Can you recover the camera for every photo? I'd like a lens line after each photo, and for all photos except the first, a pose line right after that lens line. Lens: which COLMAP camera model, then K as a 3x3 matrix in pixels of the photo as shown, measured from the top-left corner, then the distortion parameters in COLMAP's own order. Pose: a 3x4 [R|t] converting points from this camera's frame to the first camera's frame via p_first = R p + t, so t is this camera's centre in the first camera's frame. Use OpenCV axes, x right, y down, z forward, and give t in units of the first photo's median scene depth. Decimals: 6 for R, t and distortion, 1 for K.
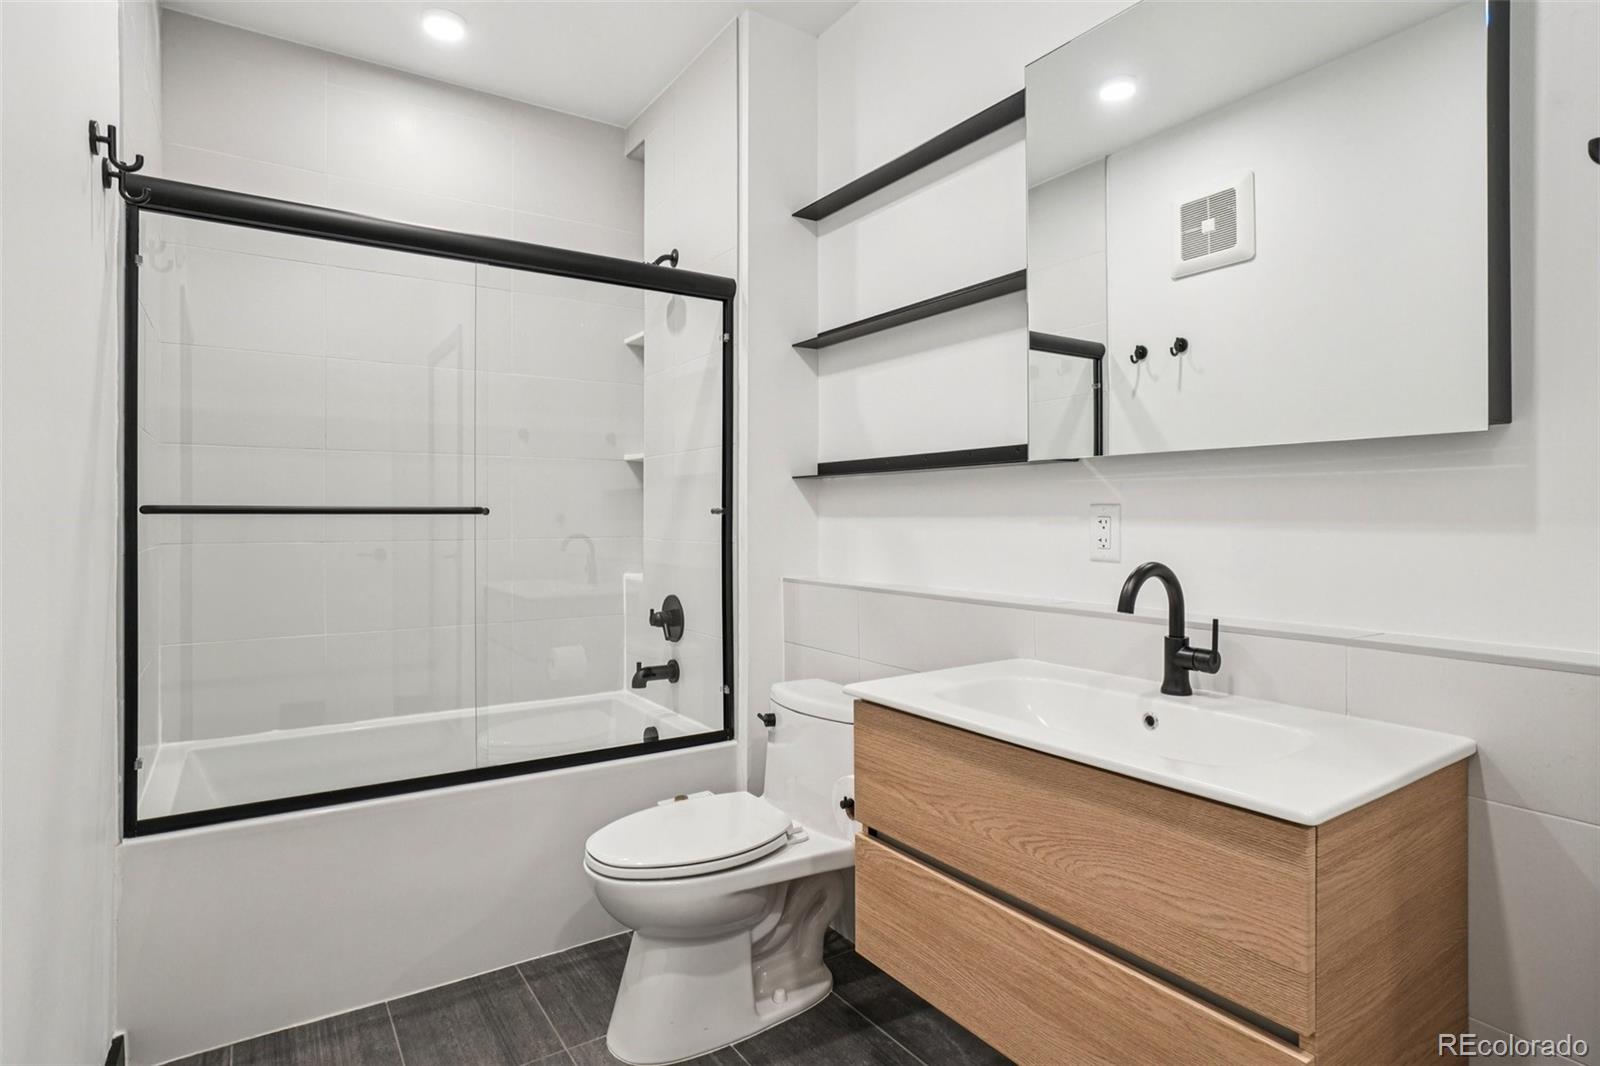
lens RADIAL K [[889.4, 0, 800.0], [0, 889.4, 533.0], [0, 0, 1]] dist [0.033411, -0.001217]
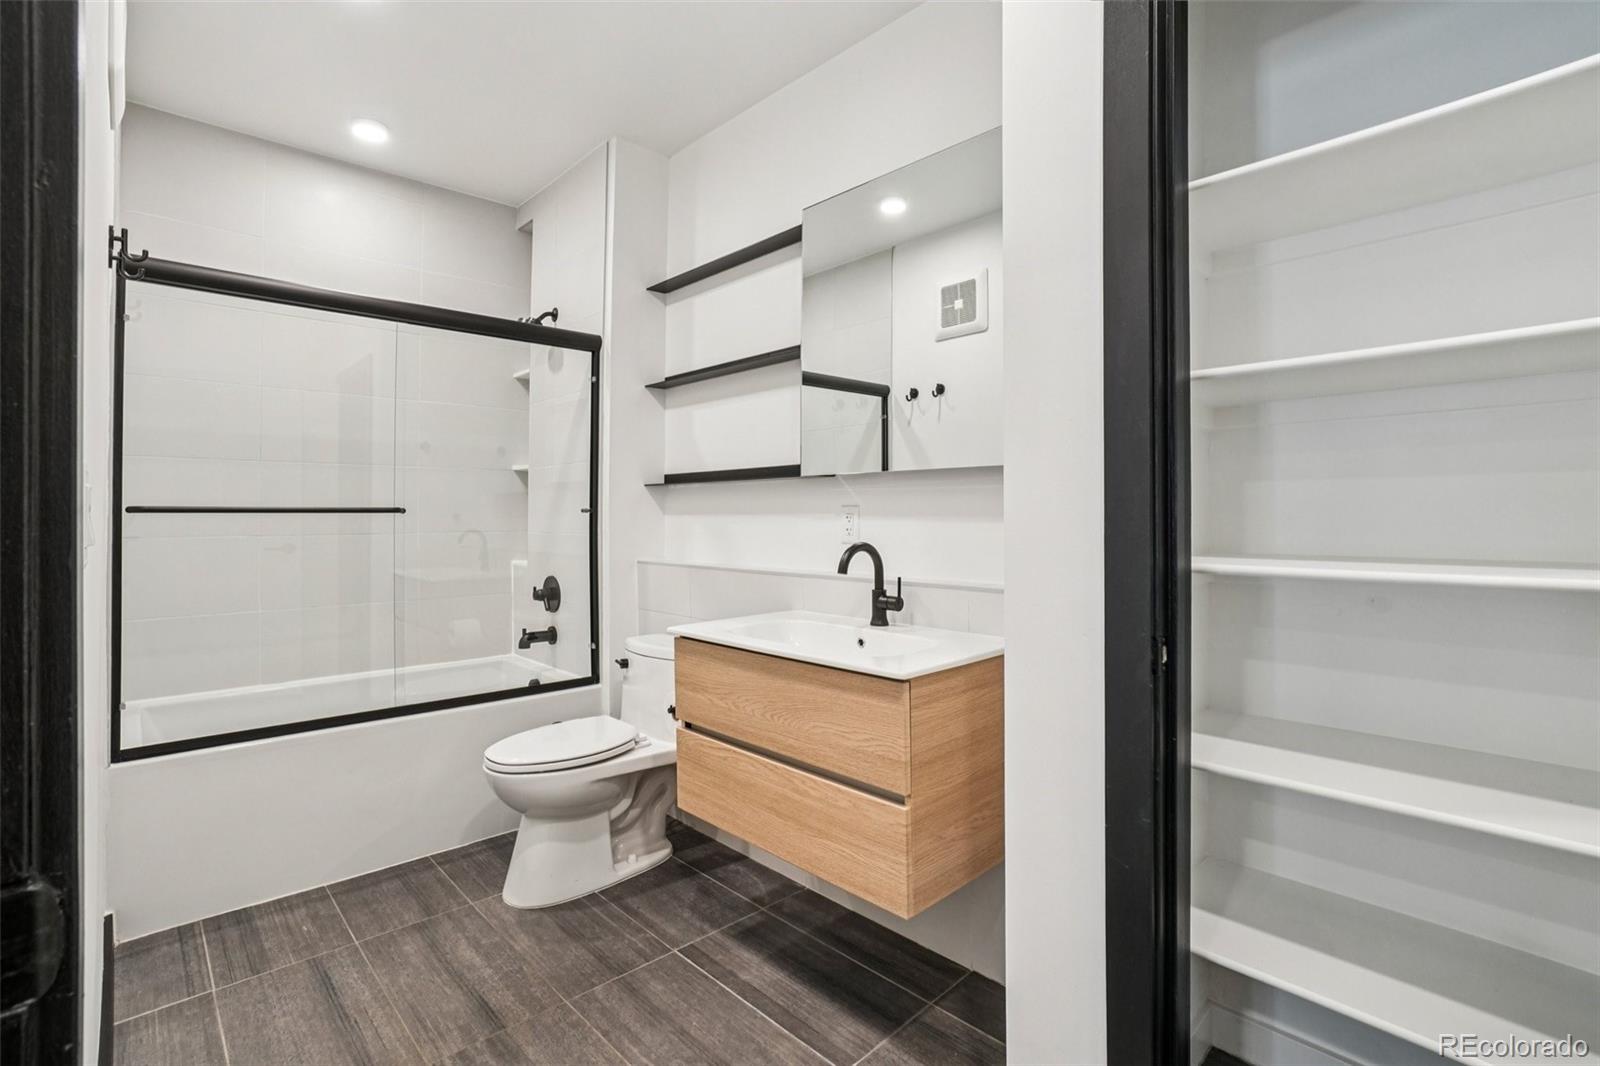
lens RADIAL K [[736.2, 0, 800.2], [0, 736.2, 514.2], [0, 0, 1]] dist [-0.047444, 0.029698]
pose [[0.983727, -0.001428, 0.179662, 0.028640], [0.004888, 0.999811, -0.018819, 0.003671], [-0.179601, 0.019391, 0.983548, -0.149692]]
